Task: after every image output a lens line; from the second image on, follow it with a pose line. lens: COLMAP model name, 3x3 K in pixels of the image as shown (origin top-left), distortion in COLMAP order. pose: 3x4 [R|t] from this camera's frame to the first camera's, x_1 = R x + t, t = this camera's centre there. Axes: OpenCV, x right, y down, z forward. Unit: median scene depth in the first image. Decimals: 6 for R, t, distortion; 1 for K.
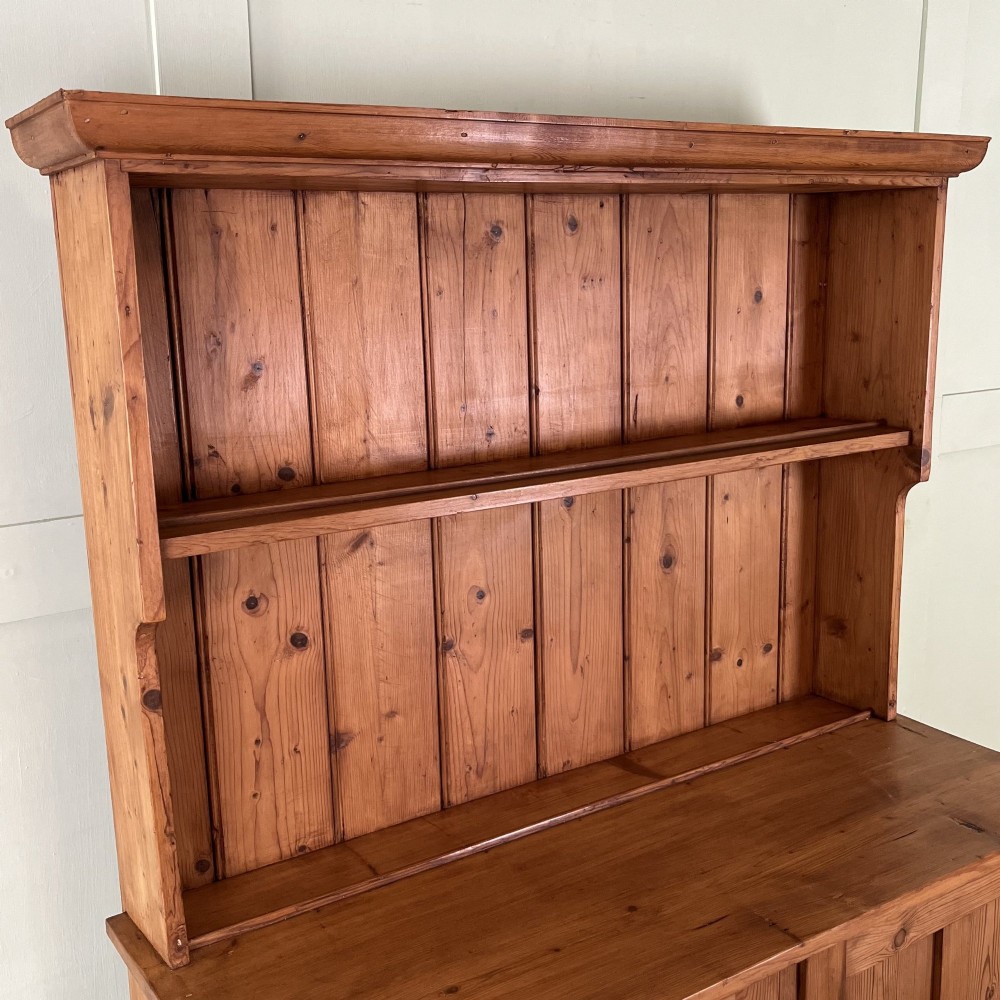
lens RADIAL K [[1187.7, 0, 500.0], [0, 1187.7, 500.0], [0, 0, 1]] dist [0.087441, -0.230476]
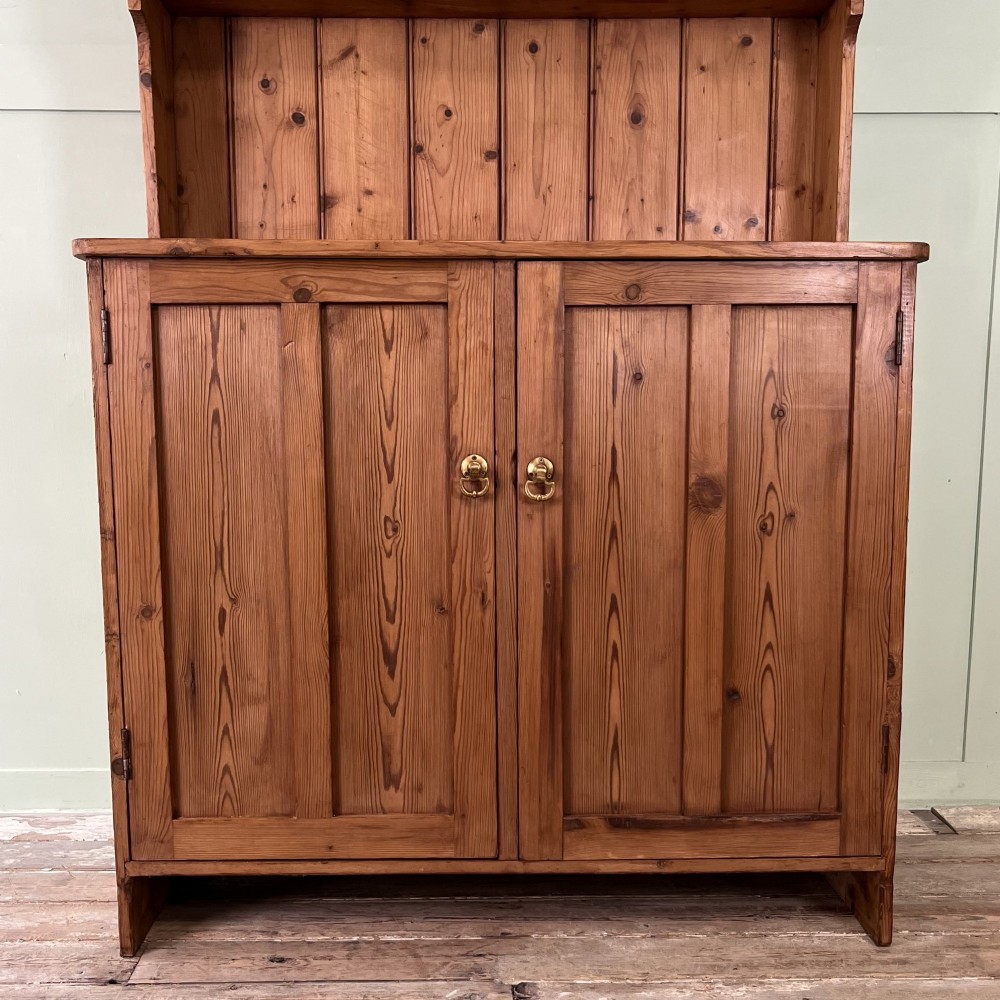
lens RADIAL K [[1205.4, 0, 498.2], [0, 1205.4, 581.7], [0, 0, 1]] dist [0.020766, -0.008389]
pose [[0.845223, 0.093709, -0.526133, 0.787960], [-0.126740, 0.991568, -0.026999, 0.627815], [0.519167, 0.089502, 0.849973, -0.058897]]
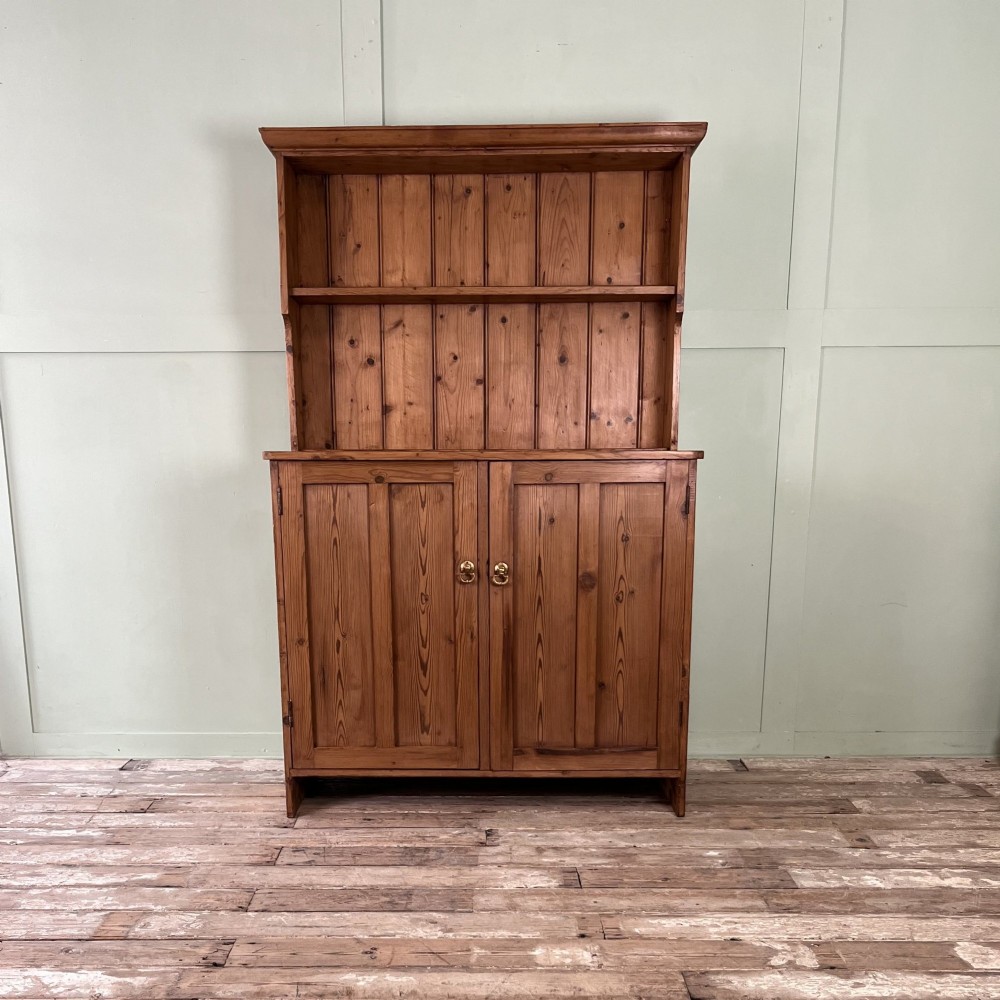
lens RADIAL K [[1081.9, 0, 471.6], [0, 1081.9, 711.6], [0, 0, 1]] dist [0.054844, -0.096769]
pose [[0.825726, 0.143209, -0.545589, 1.270831], [-0.129655, 0.989523, 0.063508, 0.627324], [0.548968, 0.018299, 0.835643, -0.739548]]
